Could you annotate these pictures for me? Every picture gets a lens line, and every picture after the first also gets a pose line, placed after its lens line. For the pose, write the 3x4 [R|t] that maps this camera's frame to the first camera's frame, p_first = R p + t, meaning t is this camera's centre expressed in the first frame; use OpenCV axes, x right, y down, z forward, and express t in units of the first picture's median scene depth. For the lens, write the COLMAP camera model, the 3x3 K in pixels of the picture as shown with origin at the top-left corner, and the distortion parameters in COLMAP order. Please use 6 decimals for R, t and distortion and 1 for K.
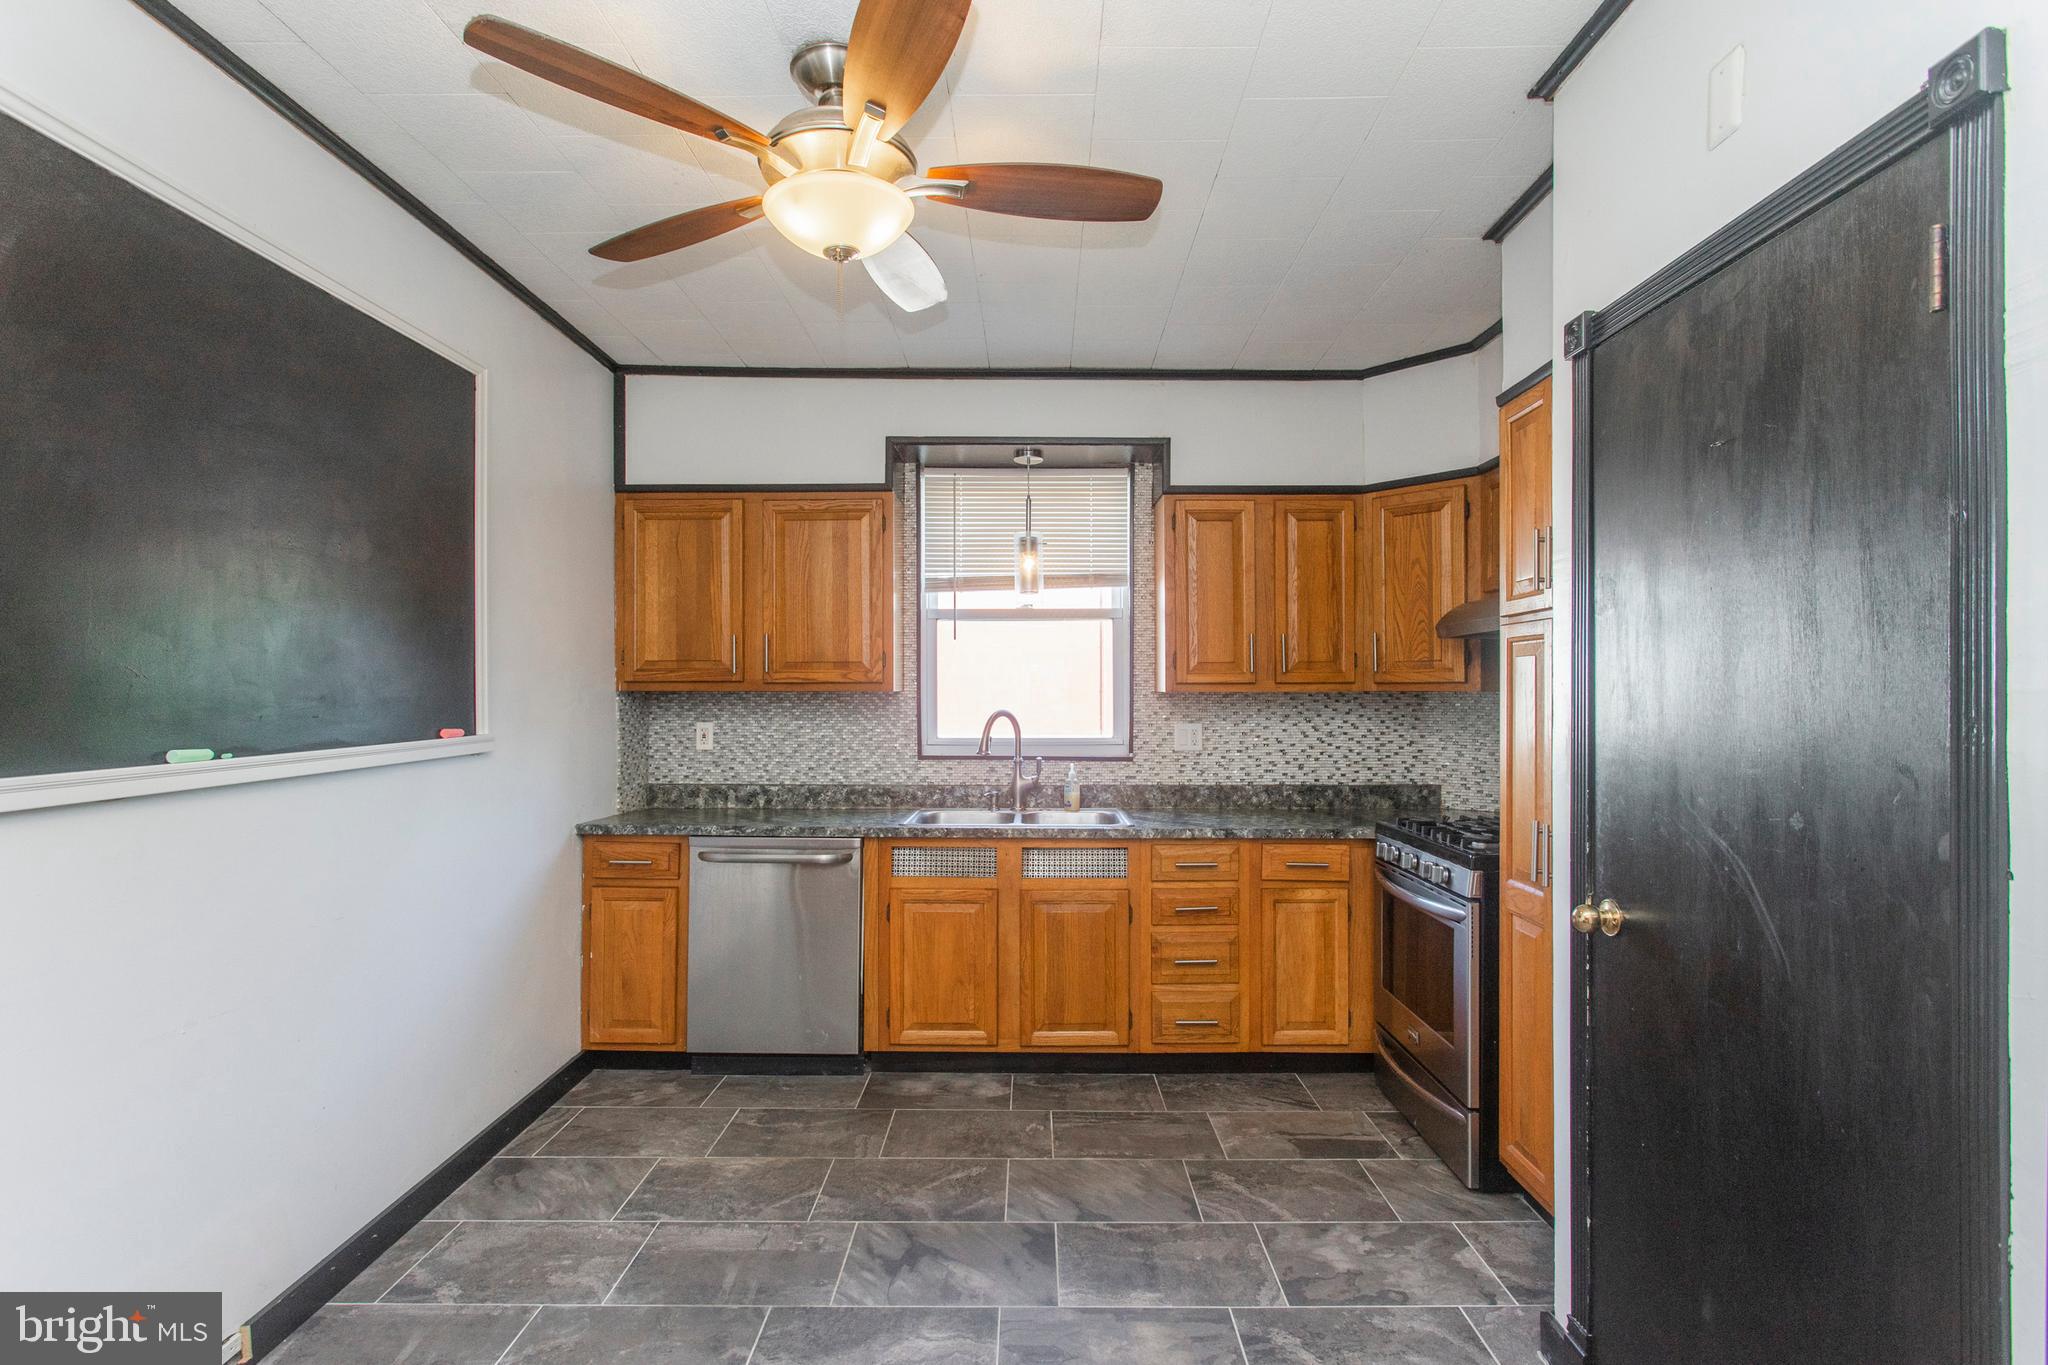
lens RADIAL K [[970.1, 0, 1027.6], [0, 970.1, 694.1], [0, 0, 1]] dist [-0.001128, 0.000246]
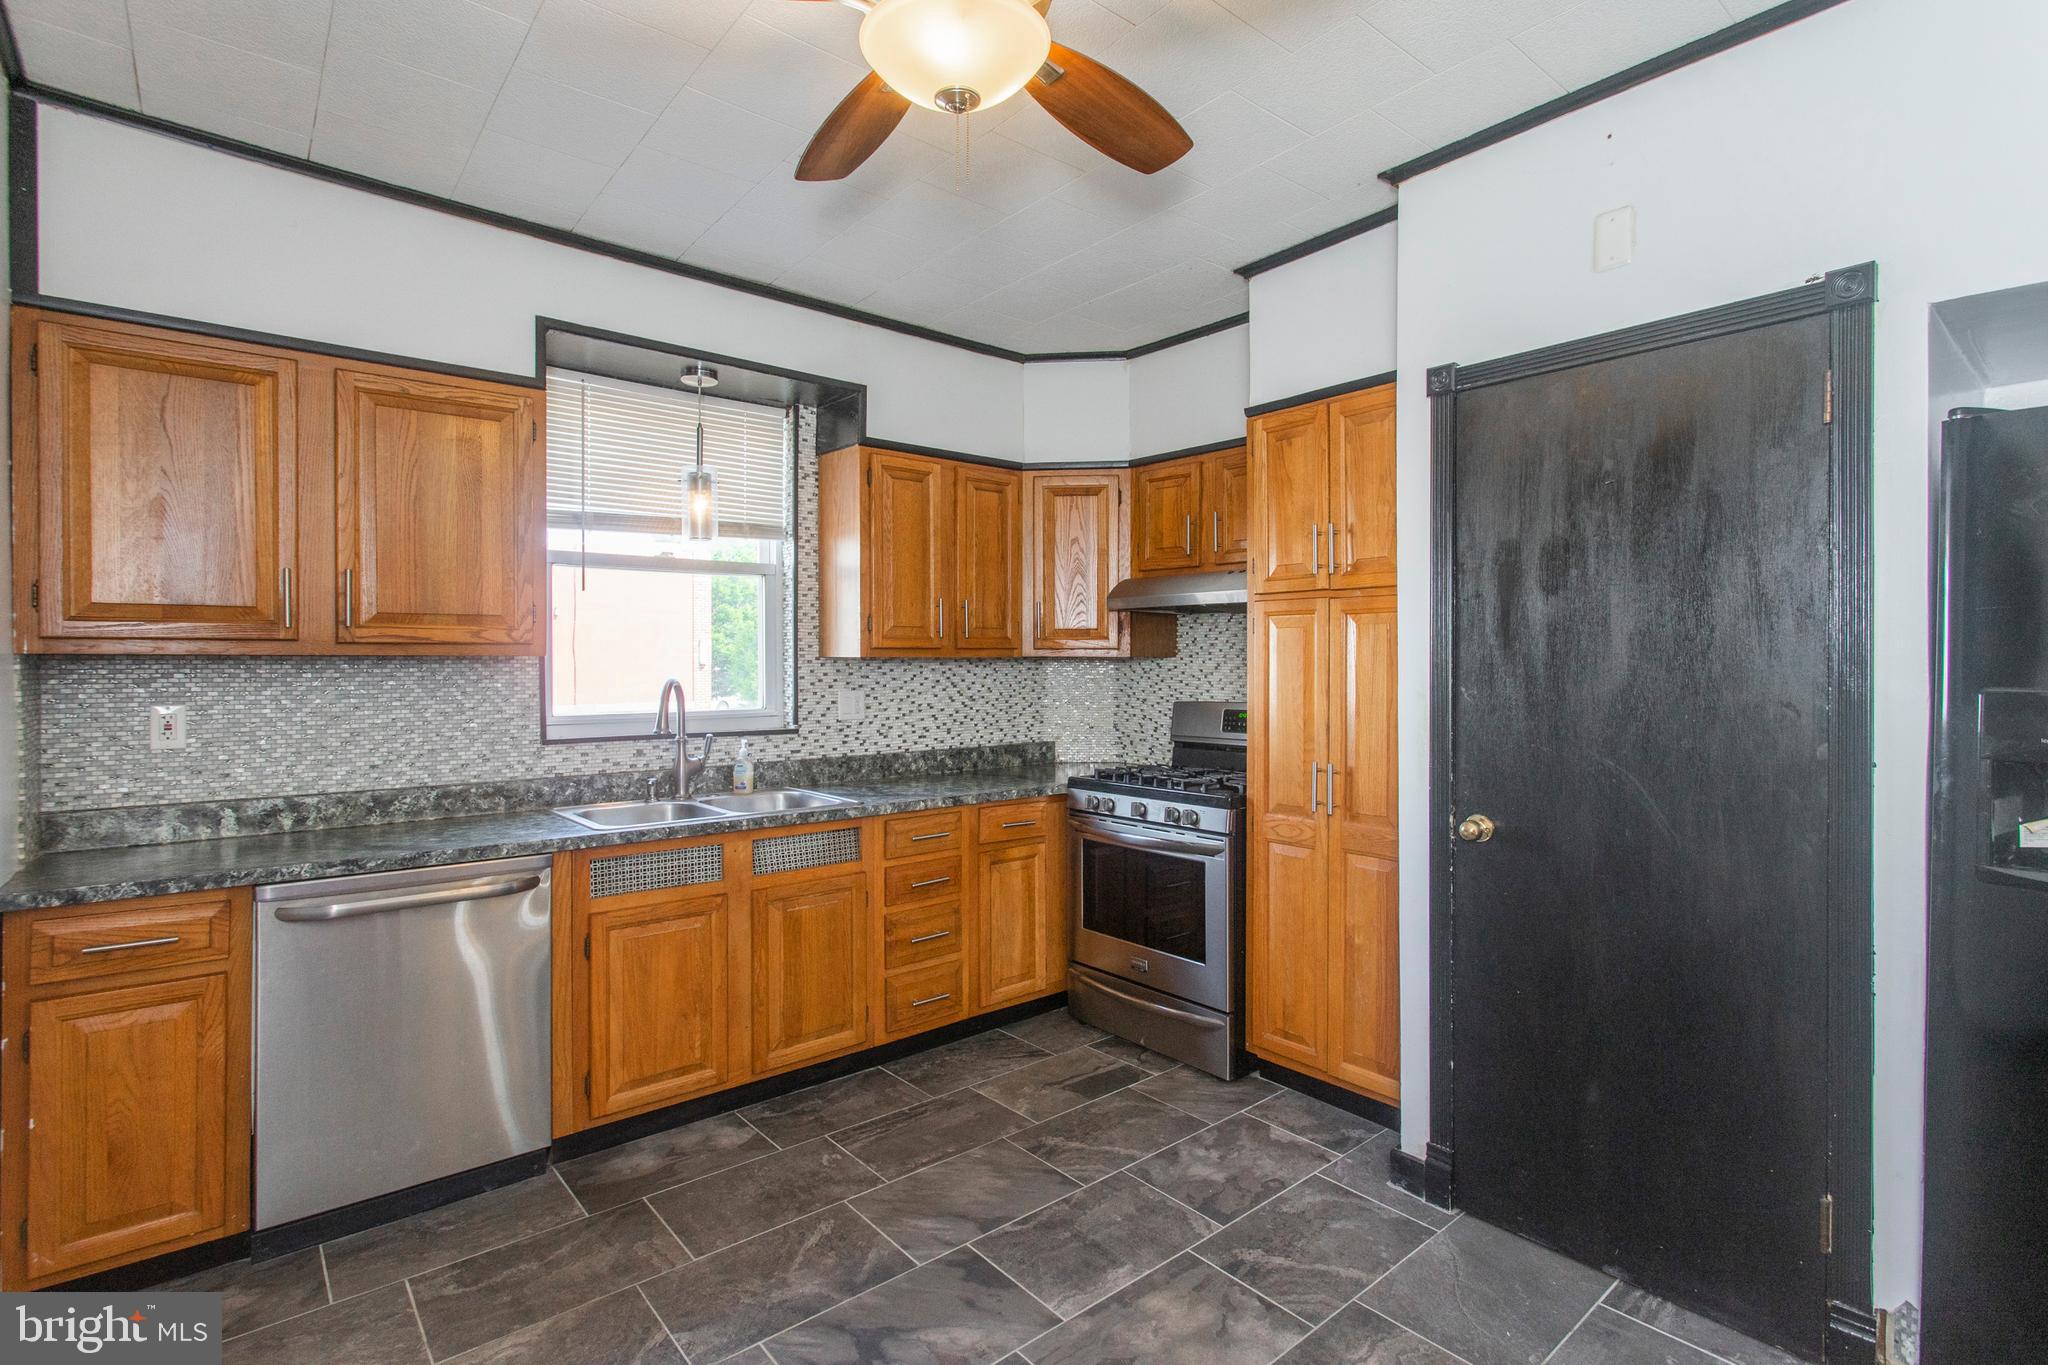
lens RADIAL K [[972.5, 0, 1014.1], [0, 972.5, 664.7], [0, 0, 1]] dist [-0.000556, 0.000771]
pose [[0.765055, -0.003038, 0.643958, -0.356525], [0.000555, 0.999992, 0.004058, 0.001271], [-0.643965, -0.002747, 0.765050, 0.192465]]
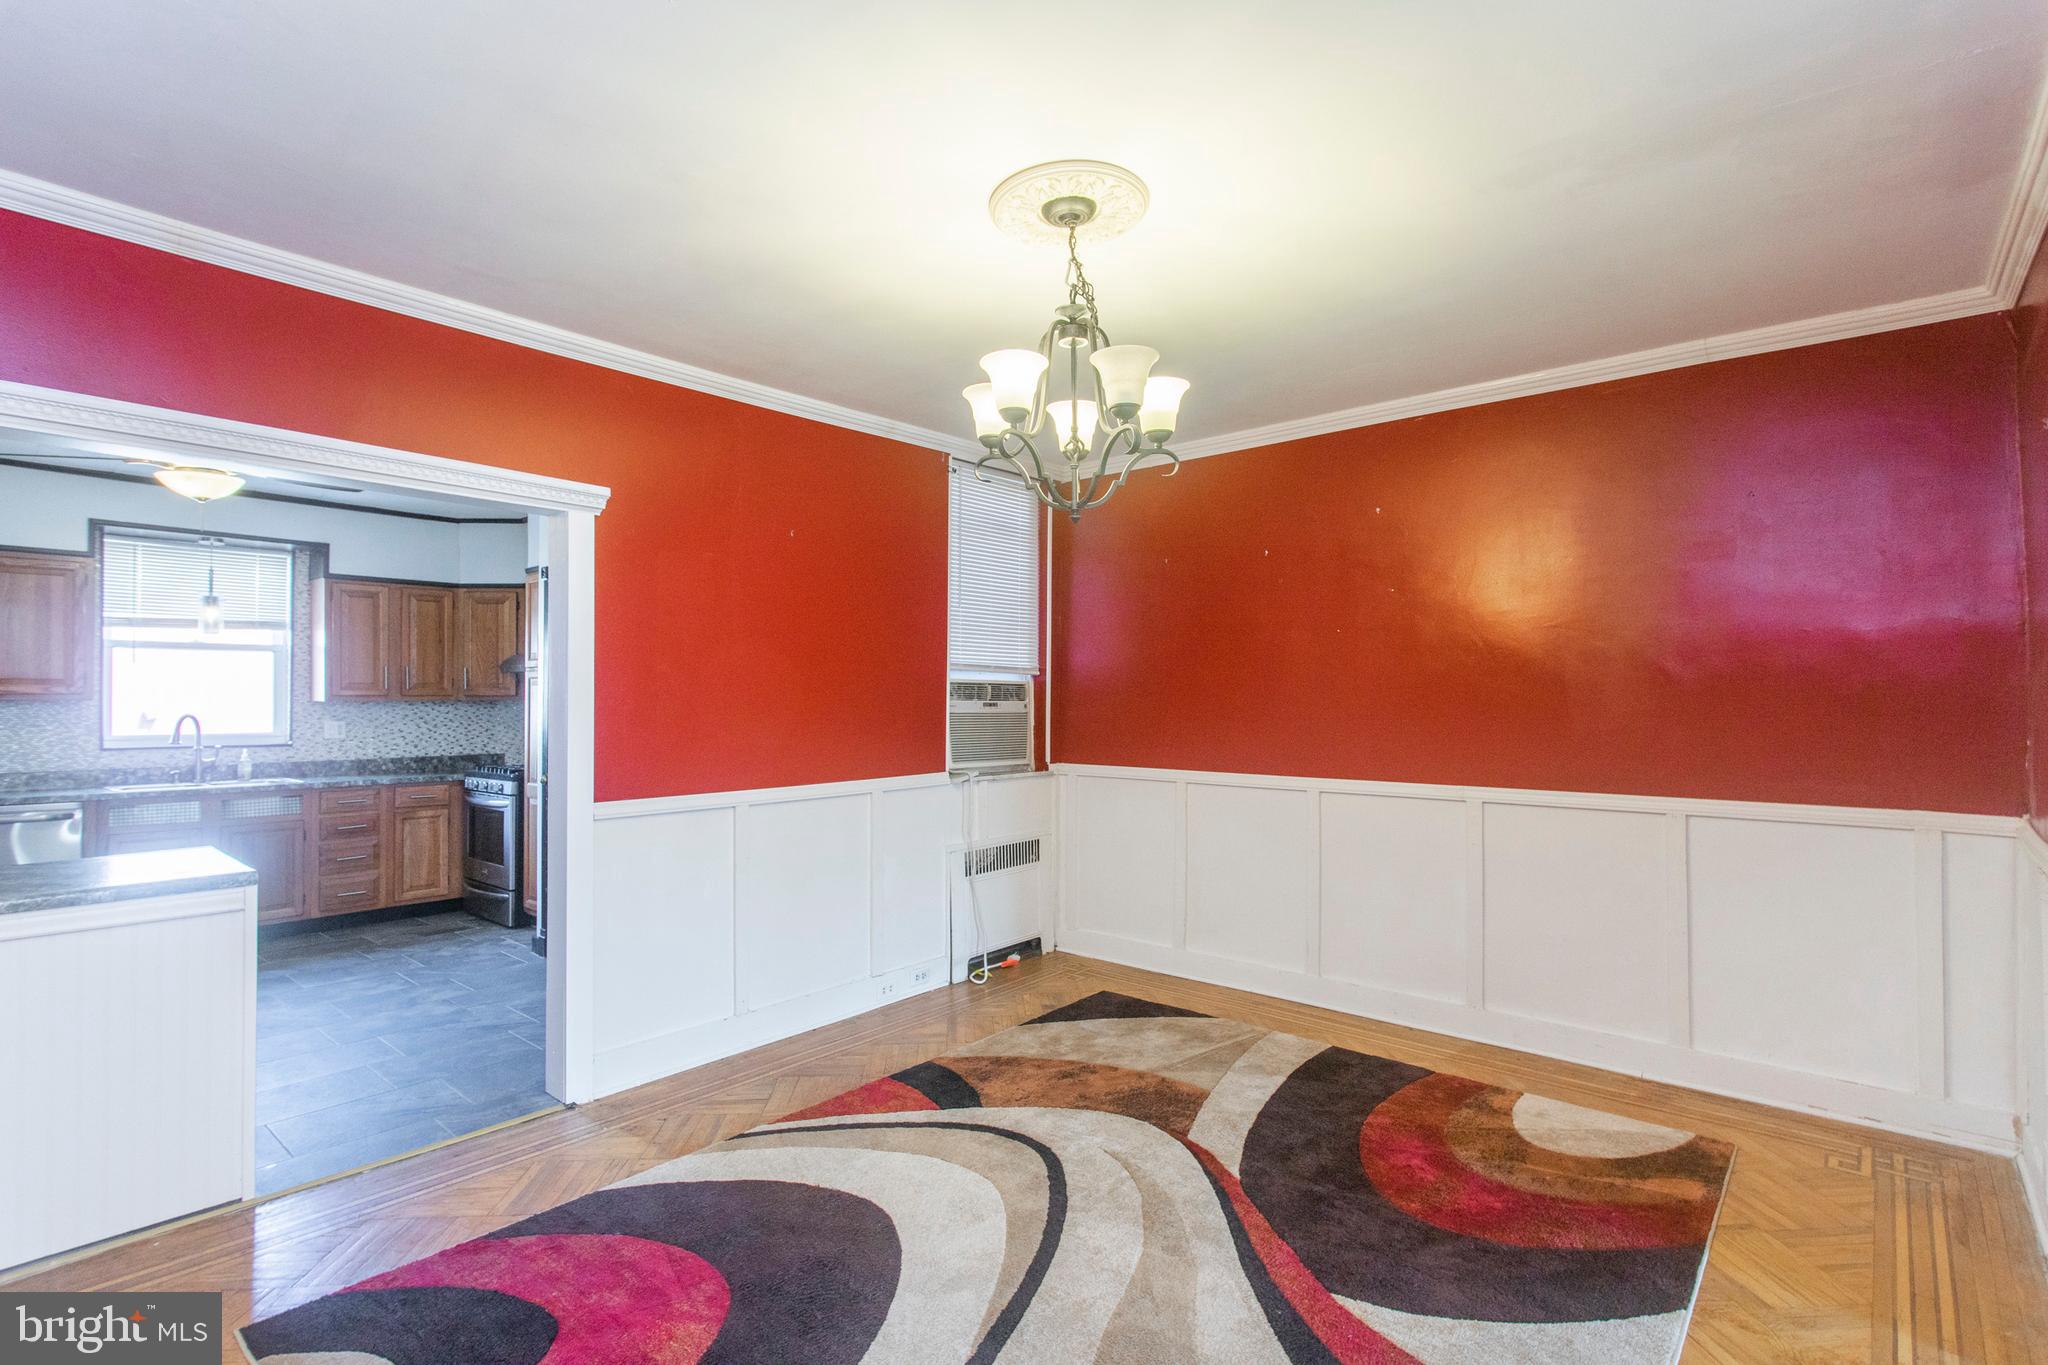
lens RADIAL K [[993.3, 0, 1024.0], [0, 993.3, 682.5], [0, 0, 1]] dist [-0.002684, -0.000402]
pose [[0.653216, 0.012528, 0.757068, -0.353065], [0.002315, 0.999825, -0.018542, 0.000657], [-0.757168, 0.013864, 0.653073, -0.973457]]
